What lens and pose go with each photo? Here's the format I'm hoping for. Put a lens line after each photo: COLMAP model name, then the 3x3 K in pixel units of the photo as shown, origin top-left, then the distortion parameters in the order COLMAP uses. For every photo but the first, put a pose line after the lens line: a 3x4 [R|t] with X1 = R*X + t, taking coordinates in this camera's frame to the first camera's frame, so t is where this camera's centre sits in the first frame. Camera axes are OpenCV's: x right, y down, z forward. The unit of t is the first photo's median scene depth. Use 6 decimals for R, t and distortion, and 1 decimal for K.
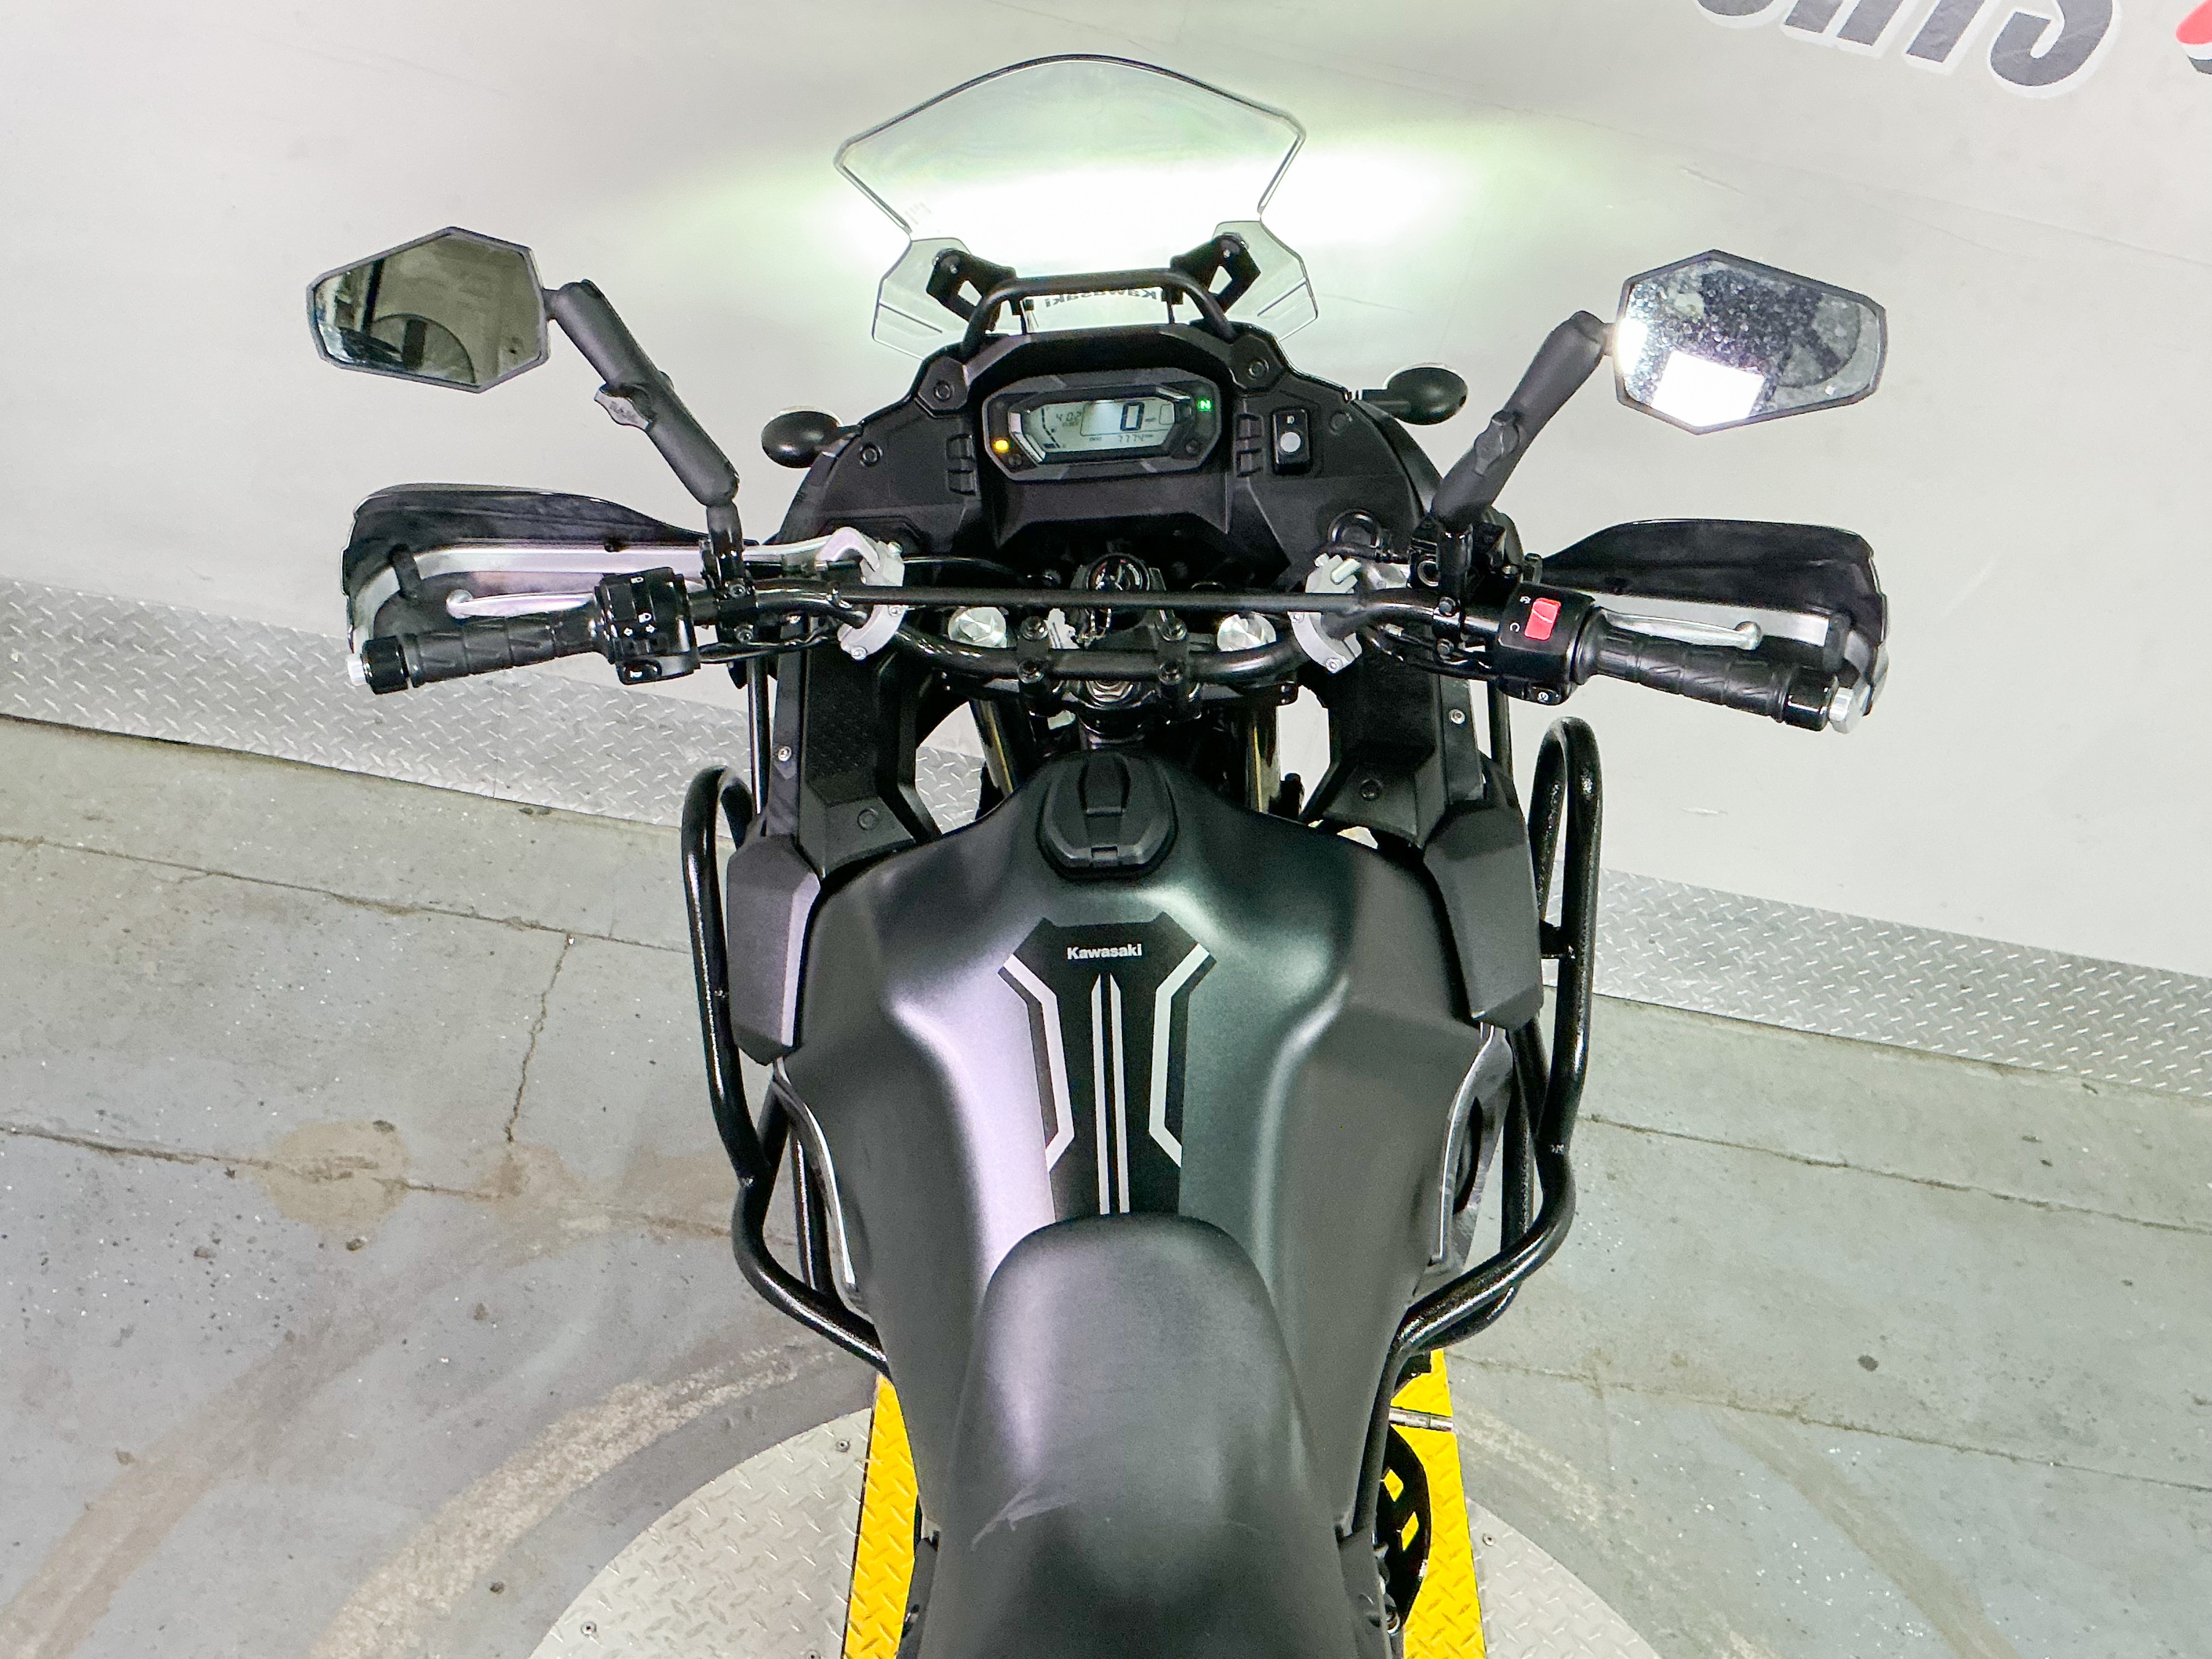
lens RADIAL K [[2319.6, 0, 1106.0], [0, 2319.6, 829.5], [0, 0, 1]] dist [0.235312, -0.331541]
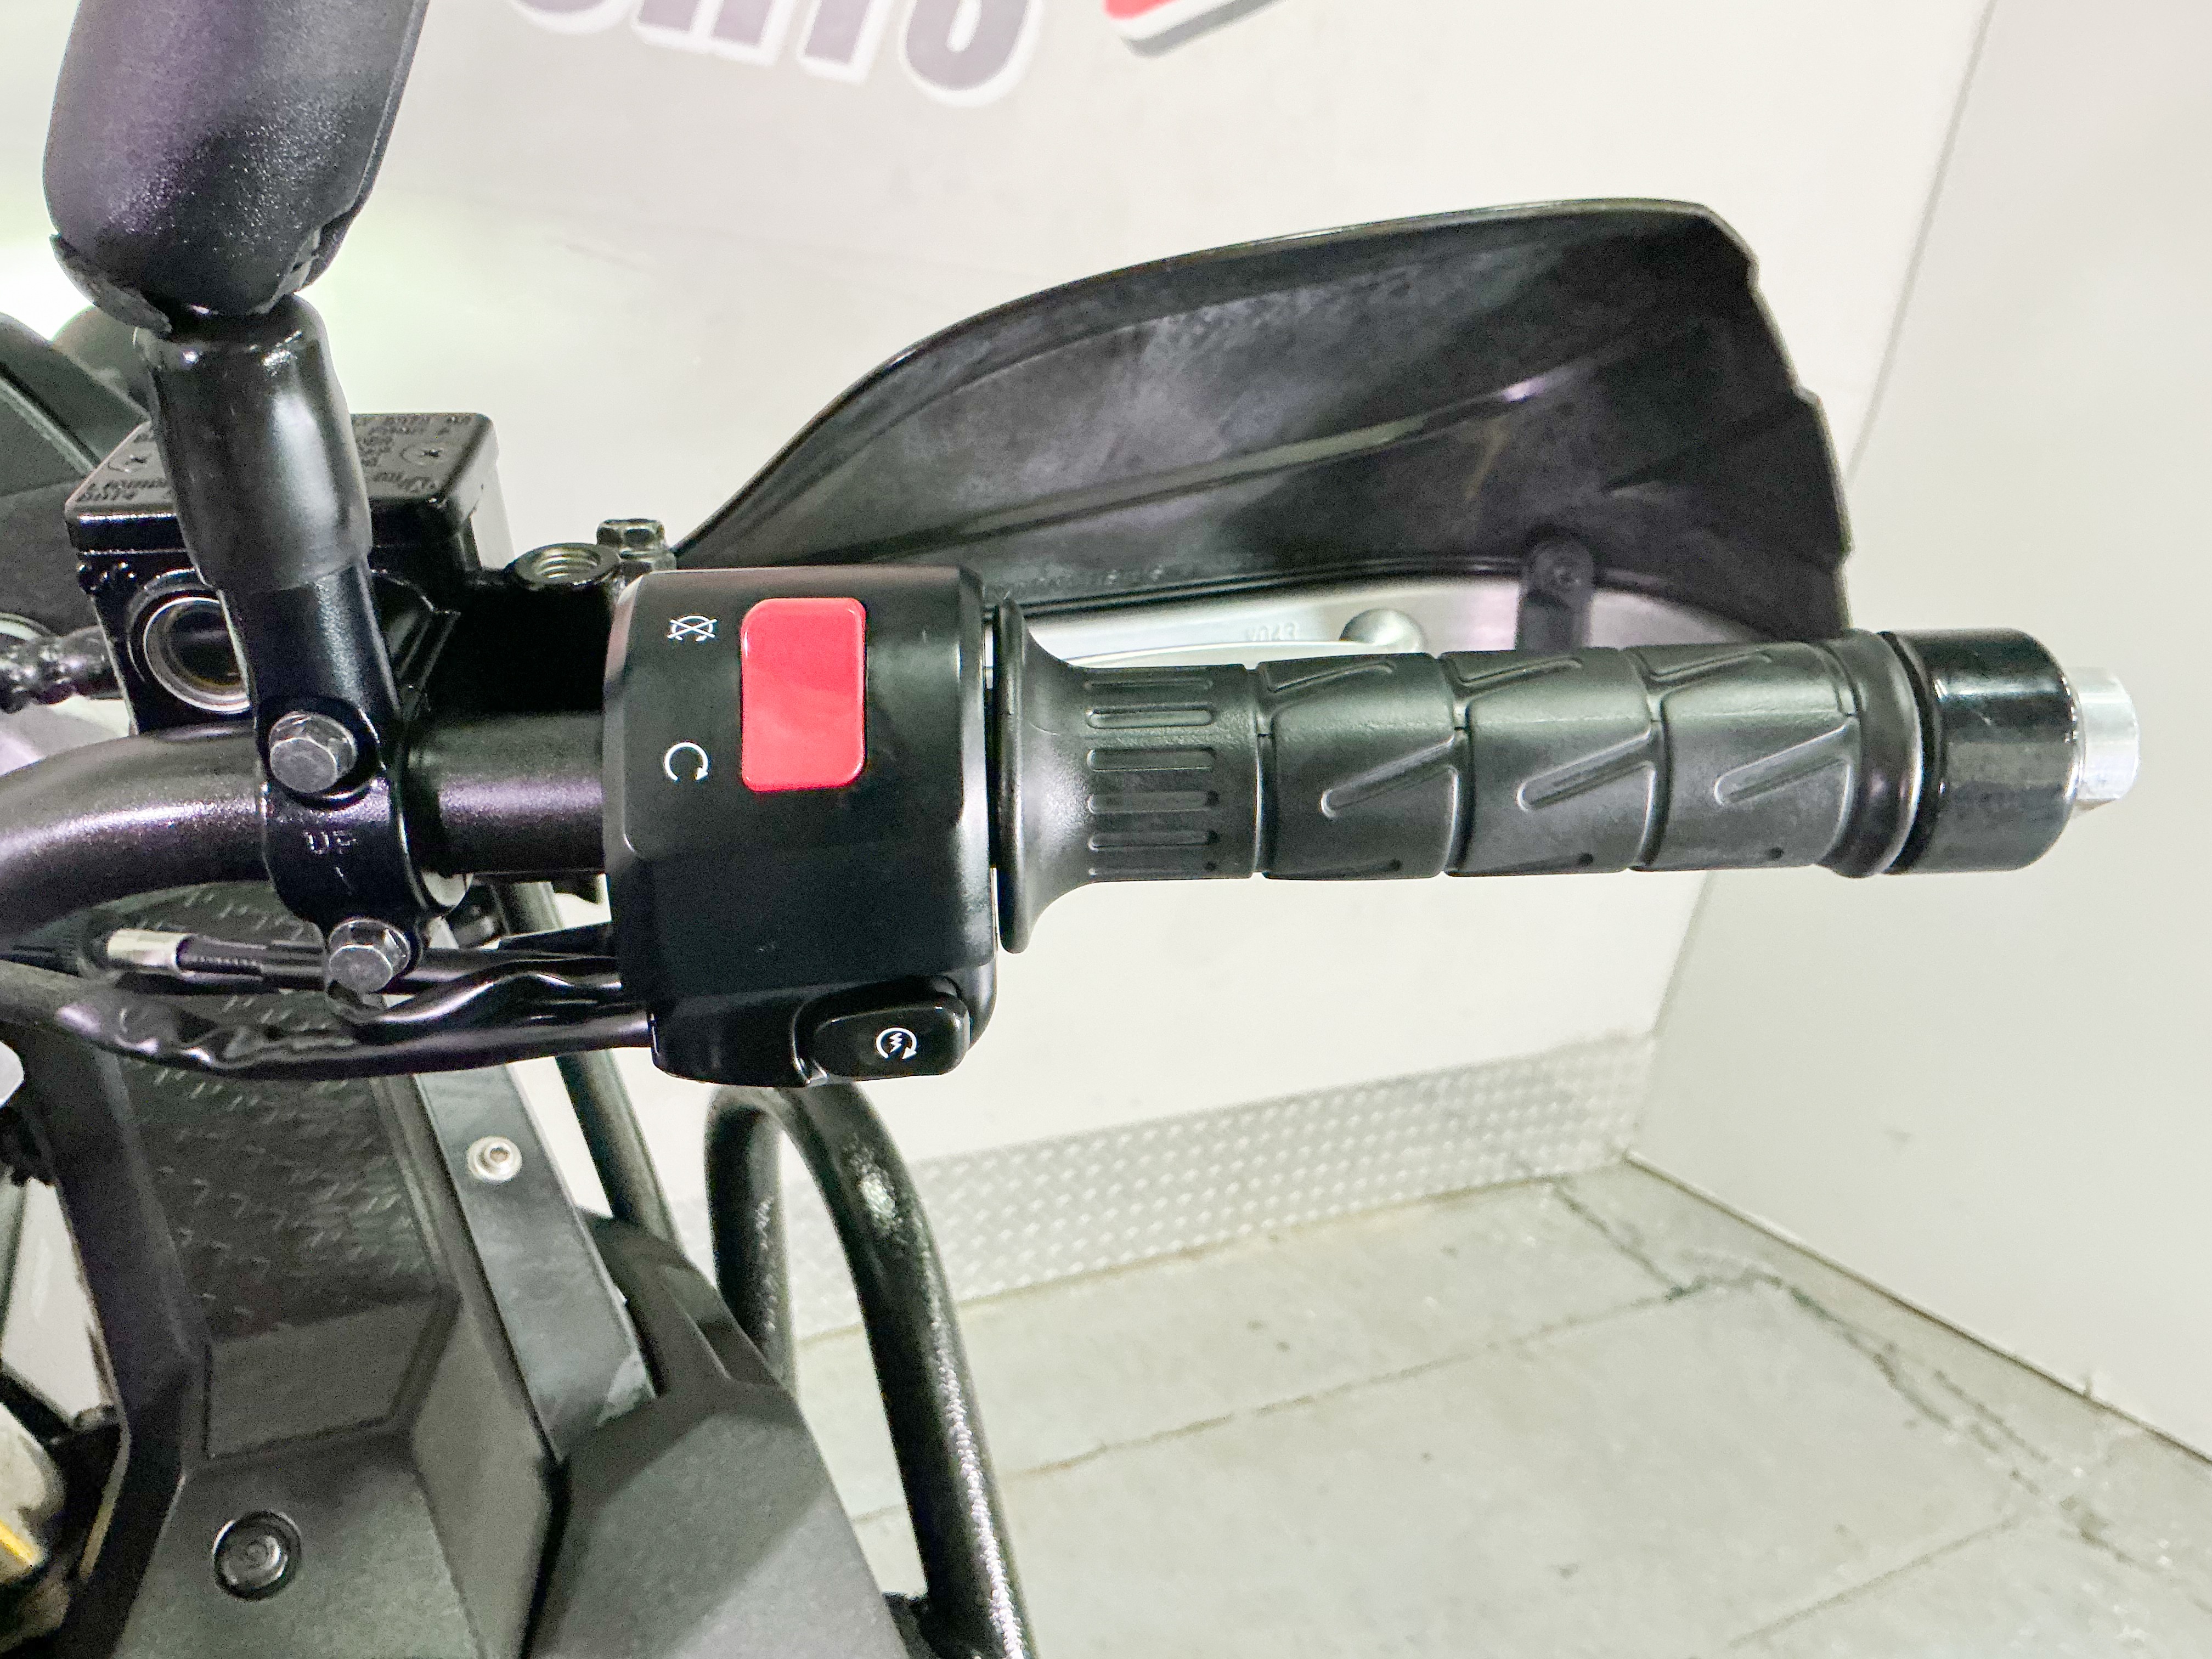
lens RADIAL K [[1870.3, 0, 1106.0], [0, 1870.3, 829.5], [0, 0, 1]] dist [0.097951, -0.172257]
pose [[0.846258, -0.240416, 0.475445, 0.077386], [0.295330, 0.954425, -0.043047, -0.039002], [-0.443427, 0.176842, 0.878692, 0.514967]]
